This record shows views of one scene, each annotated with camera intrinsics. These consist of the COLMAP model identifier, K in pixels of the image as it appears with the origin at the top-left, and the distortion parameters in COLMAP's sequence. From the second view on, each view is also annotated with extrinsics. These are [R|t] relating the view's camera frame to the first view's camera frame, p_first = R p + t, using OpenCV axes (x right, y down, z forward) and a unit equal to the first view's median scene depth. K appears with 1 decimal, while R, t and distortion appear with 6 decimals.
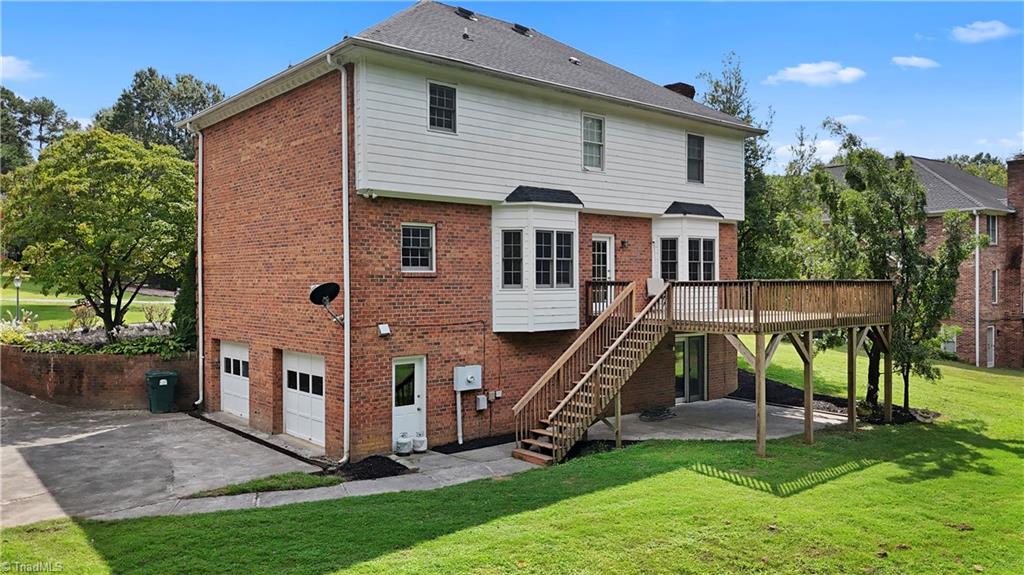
lens RADIAL K [[755.6, 0, 518.9], [0, 755.6, 282.2], [0, 0, 1]] dist [0.081647, -0.080446]
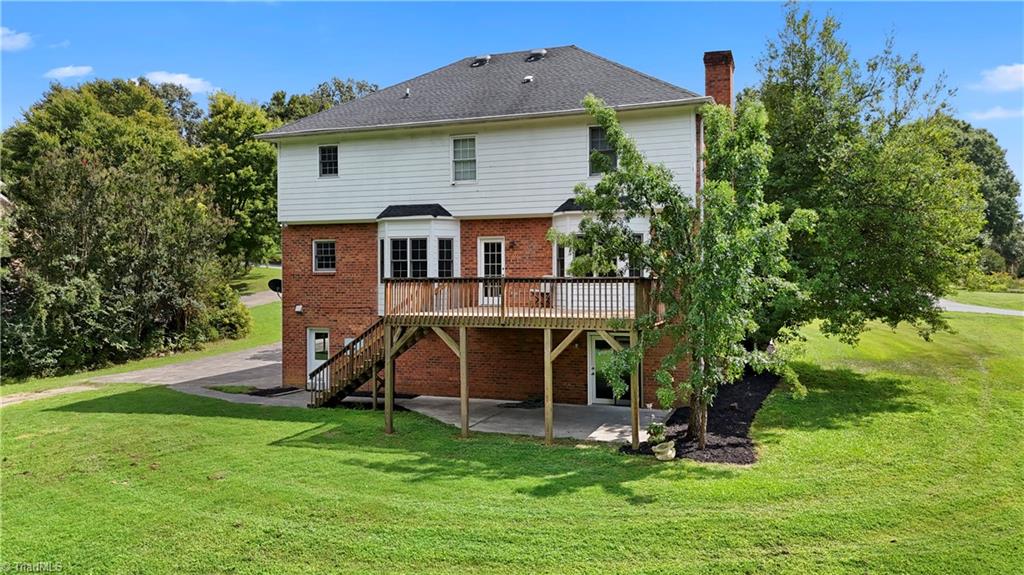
lens RADIAL K [[755.6, 0, 518.9], [0, 755.6, 282.2], [0, 0, 1]] dist [0.081647, -0.080446]
pose [[0.502428, 0.002649, -0.864615, 1.267756], [-0.000692, 0.999996, 0.002662, 0.002267], [0.864619, -0.000739, 0.502428, 0.532994]]
